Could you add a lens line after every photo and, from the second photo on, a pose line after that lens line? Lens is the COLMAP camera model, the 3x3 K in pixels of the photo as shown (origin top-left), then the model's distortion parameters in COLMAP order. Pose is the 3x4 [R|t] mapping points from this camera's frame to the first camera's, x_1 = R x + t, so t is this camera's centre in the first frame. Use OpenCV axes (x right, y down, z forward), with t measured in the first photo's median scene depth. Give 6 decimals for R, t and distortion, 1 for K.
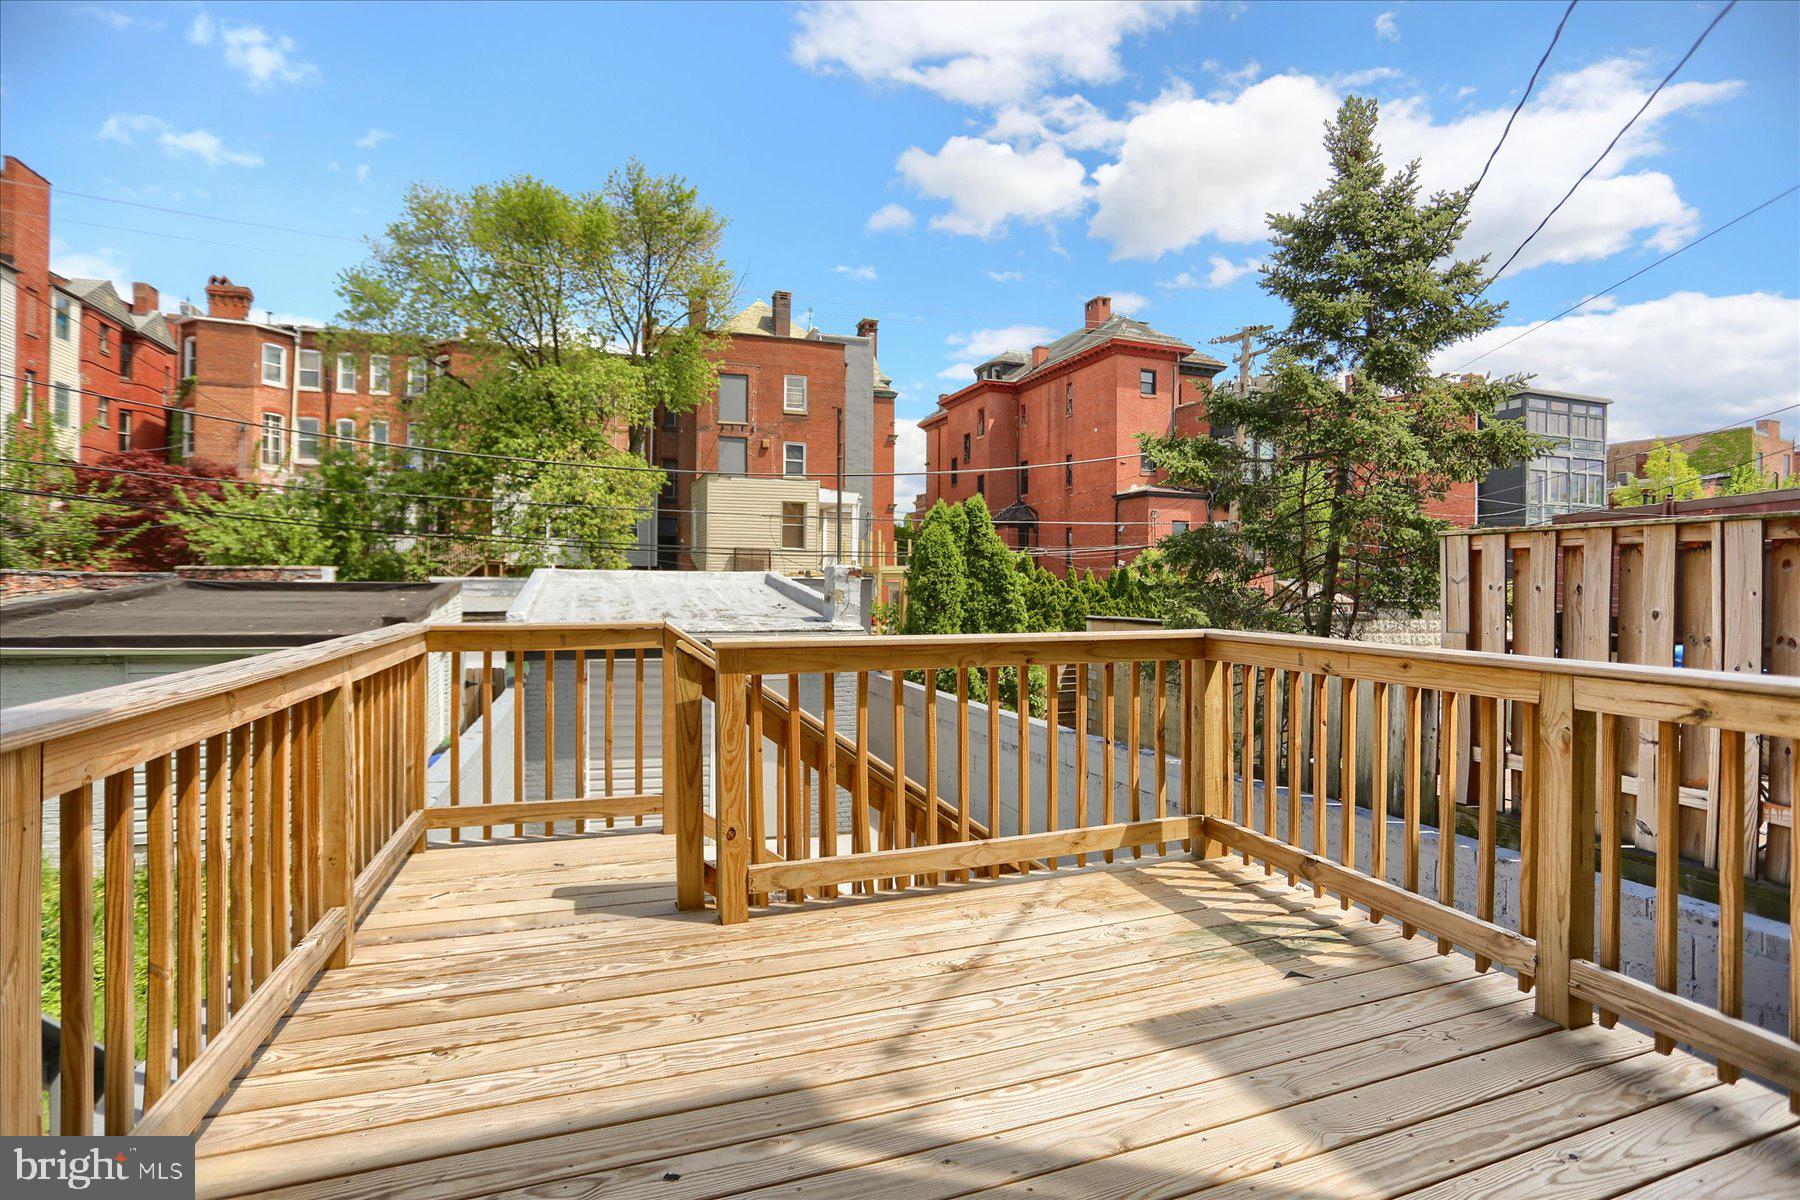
lens RADIAL K [[837.7, 0, 903.9], [0, 837.7, 597.5], [0, 0, 1]] dist [-0.000235, 0.000020]
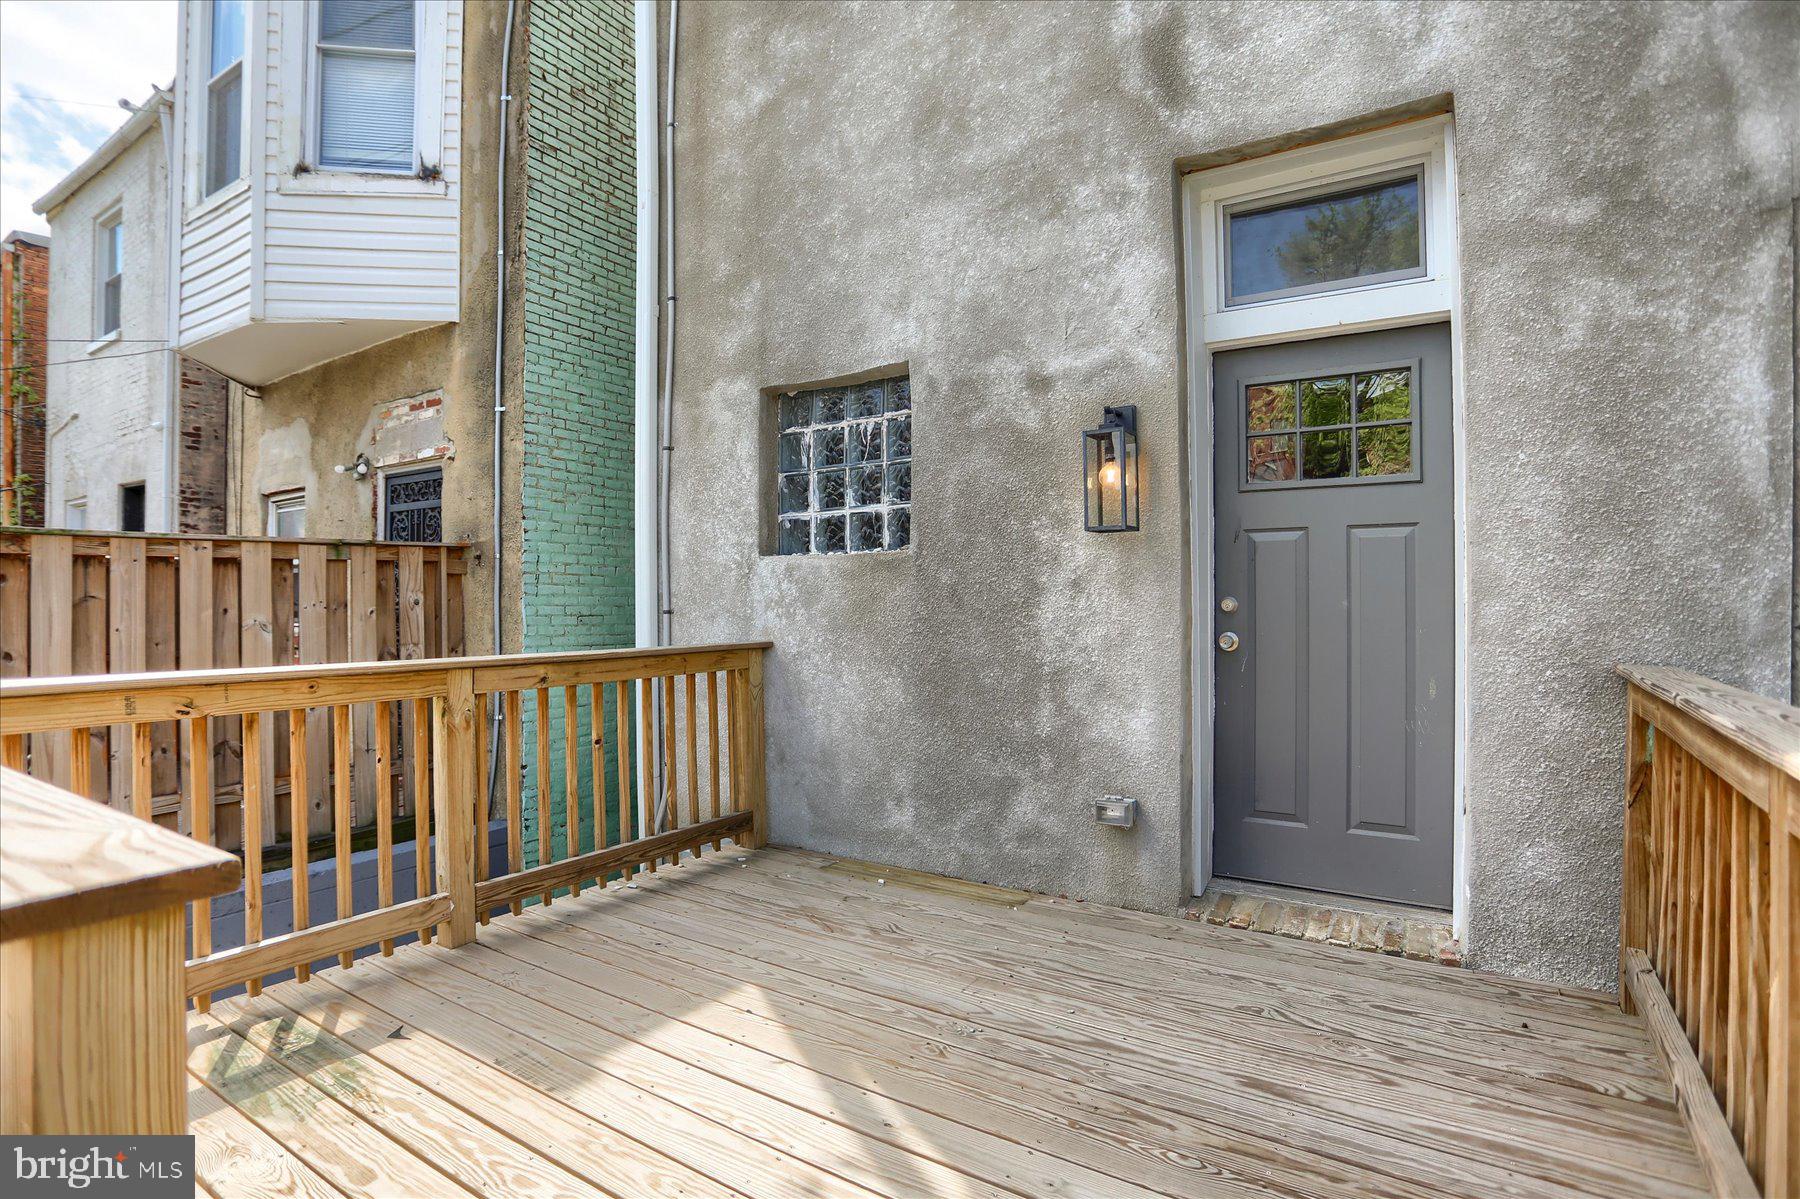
lens RADIAL K [[837.7, 0, 901.8], [0, 837.7, 604.6], [0, 0, 1]] dist [-0.000235, 0.000020]
pose [[-0.614414, -0.006793, 0.788954, -0.584903], [0.001990, 0.999946, 0.010160, -0.016412], [-0.788981, 0.007813, -0.614368, 1.158650]]
